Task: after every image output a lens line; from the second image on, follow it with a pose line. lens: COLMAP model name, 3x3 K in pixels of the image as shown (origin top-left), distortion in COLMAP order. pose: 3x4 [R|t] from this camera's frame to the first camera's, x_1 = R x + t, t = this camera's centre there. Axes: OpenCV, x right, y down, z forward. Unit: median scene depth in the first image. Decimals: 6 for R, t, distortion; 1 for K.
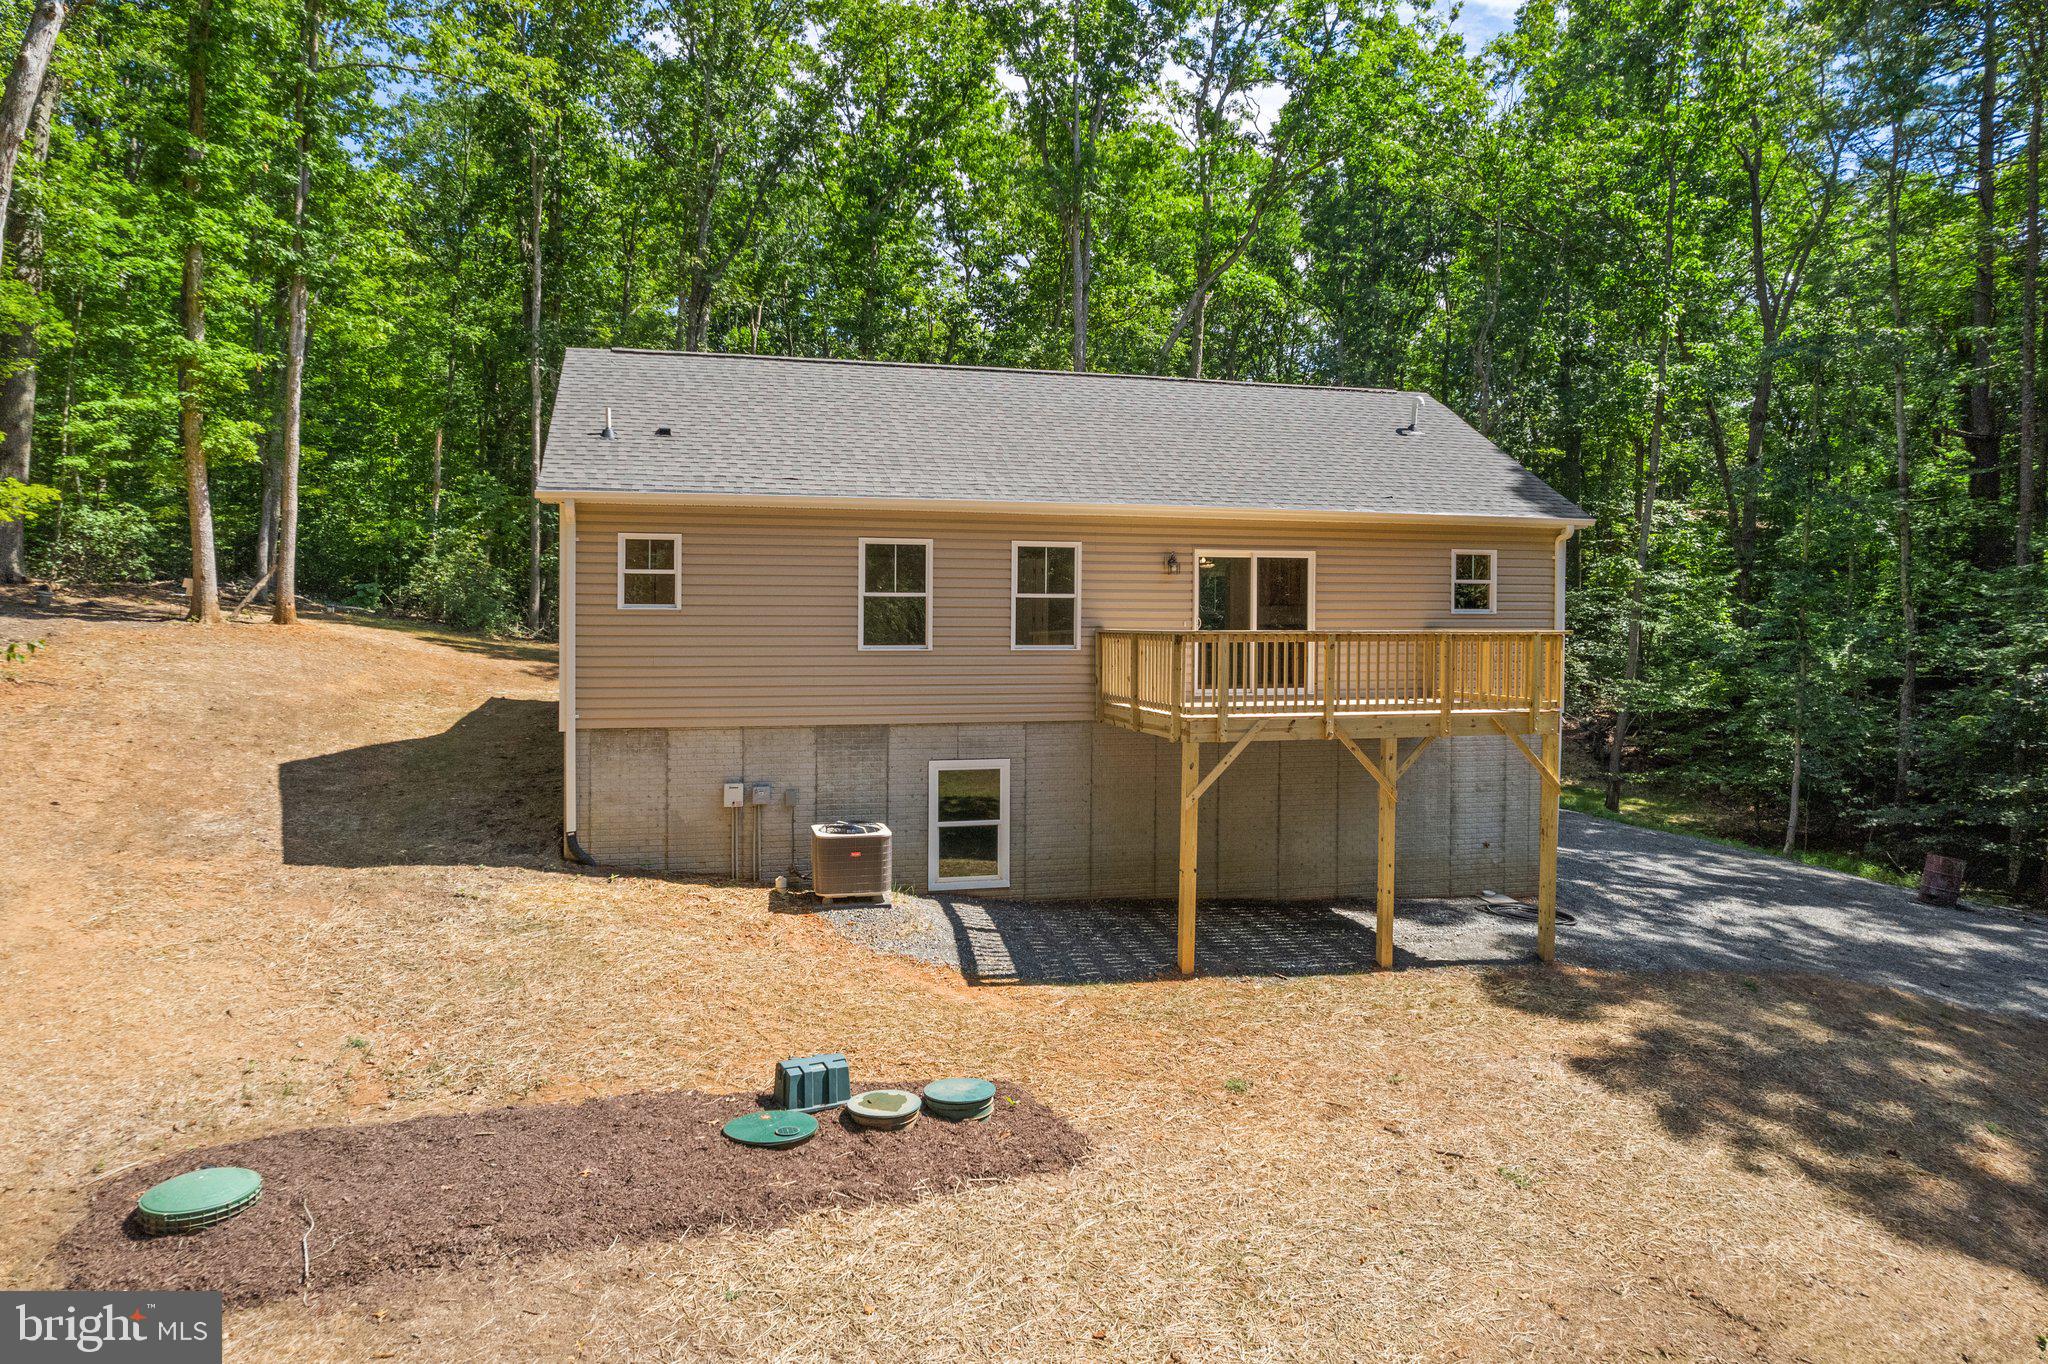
lens RADIAL K [[1301.6, 0, 1003.8], [0, 1301.6, 632.7], [0, 0, 1]] dist [-0.067727, 0.053111]
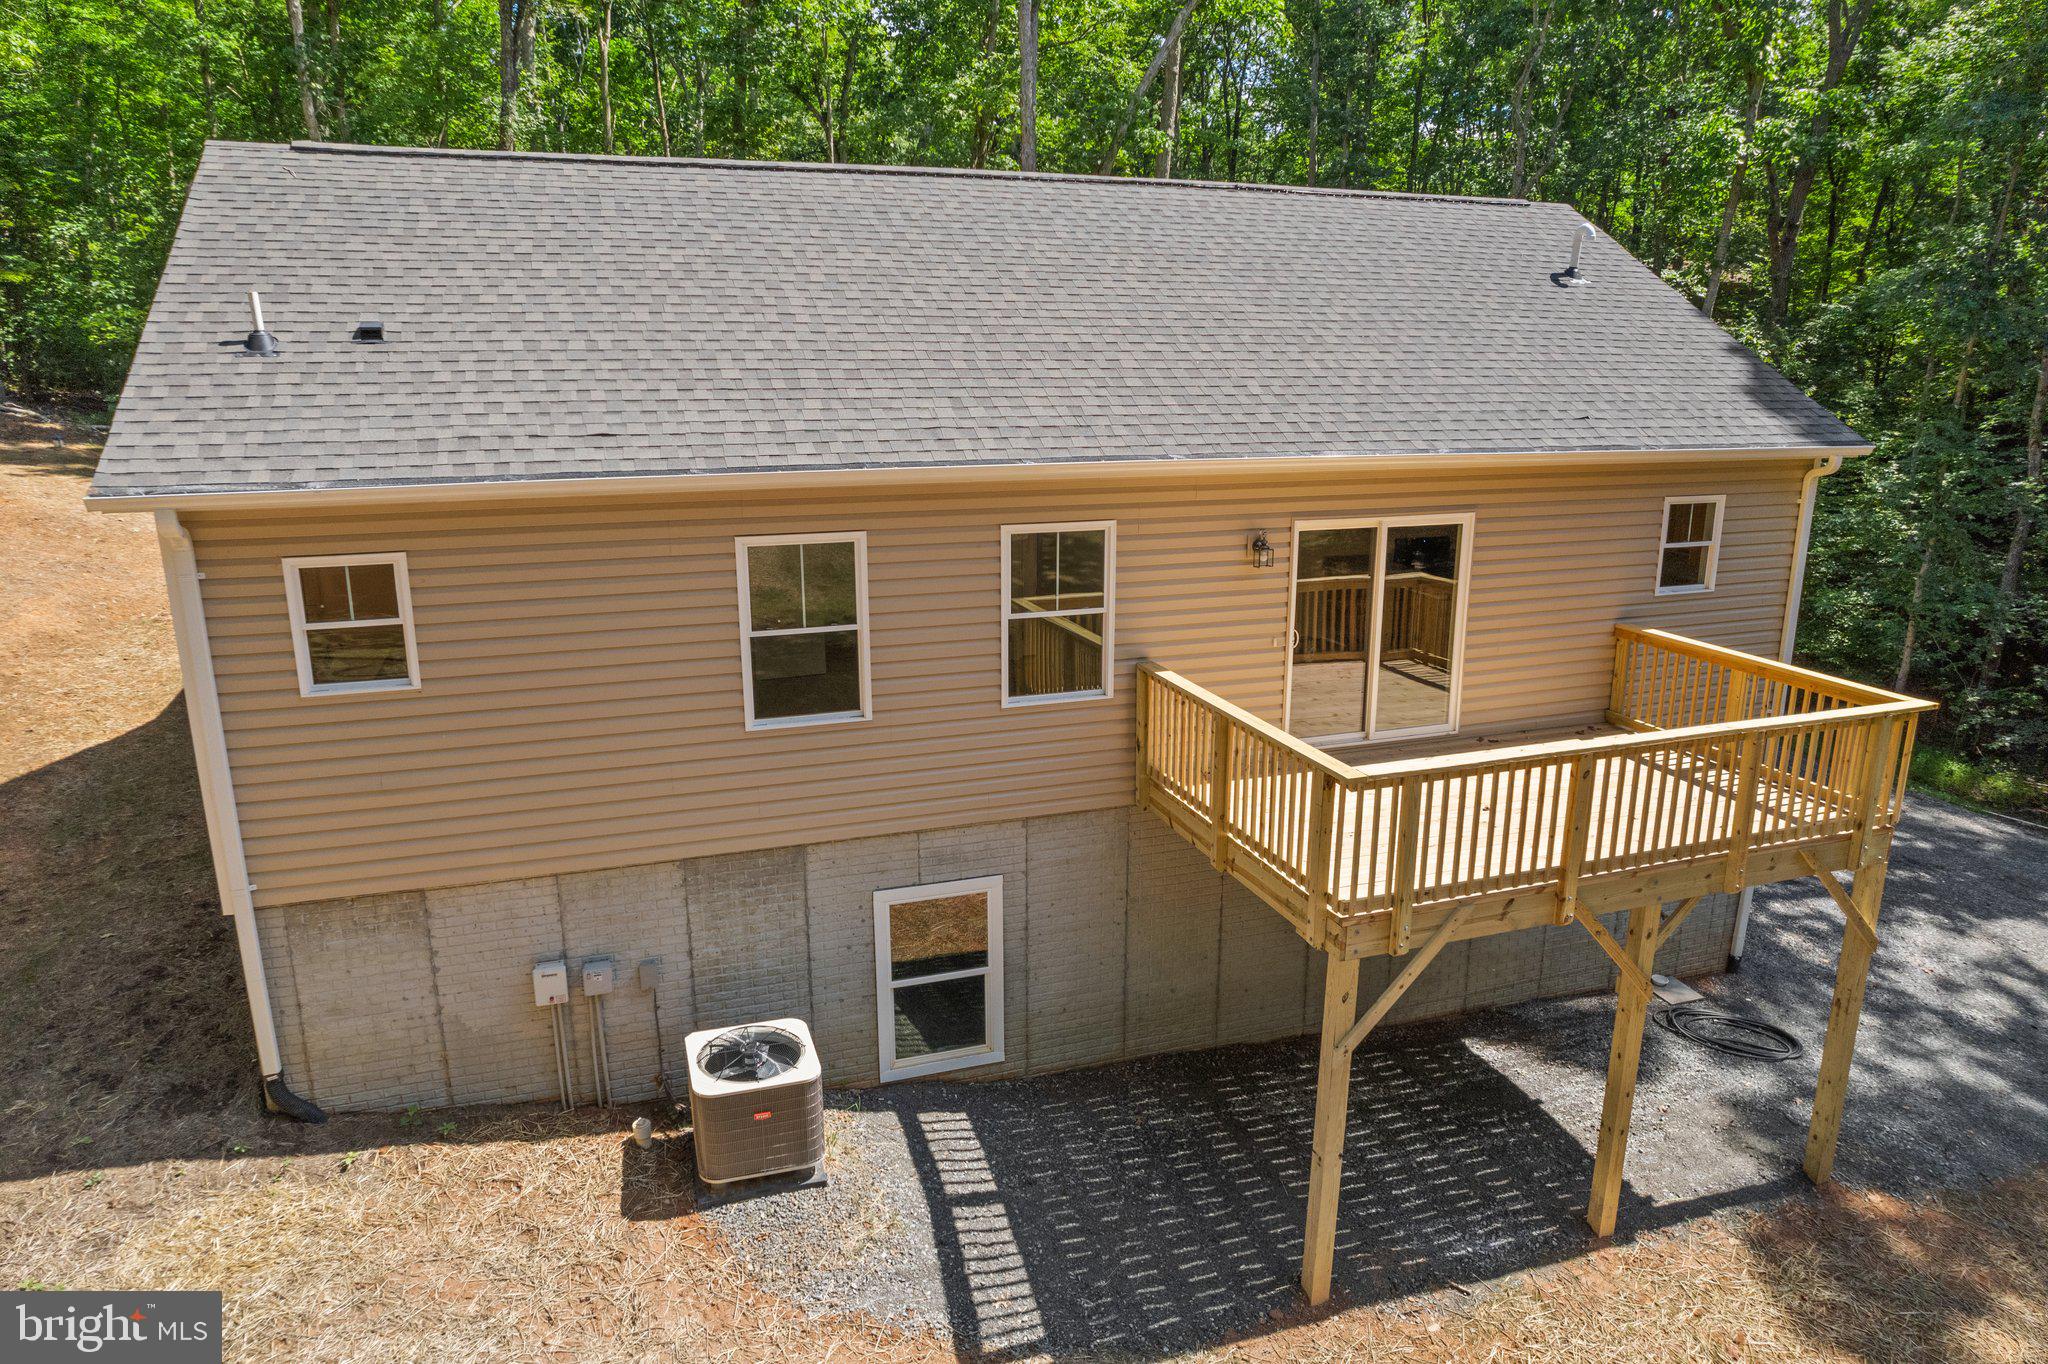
lens RADIAL K [[1301.6, 0, 1029.6], [0, 1301.6, 691.5], [0, 0, 1]] dist [-0.067727, 0.053111]
pose [[0.995666, -0.028717, 0.088457, -0.035218], [0.005669, 0.968105, 0.250482, -0.147366], [-0.092829, -0.248895, 0.964072, 0.421863]]
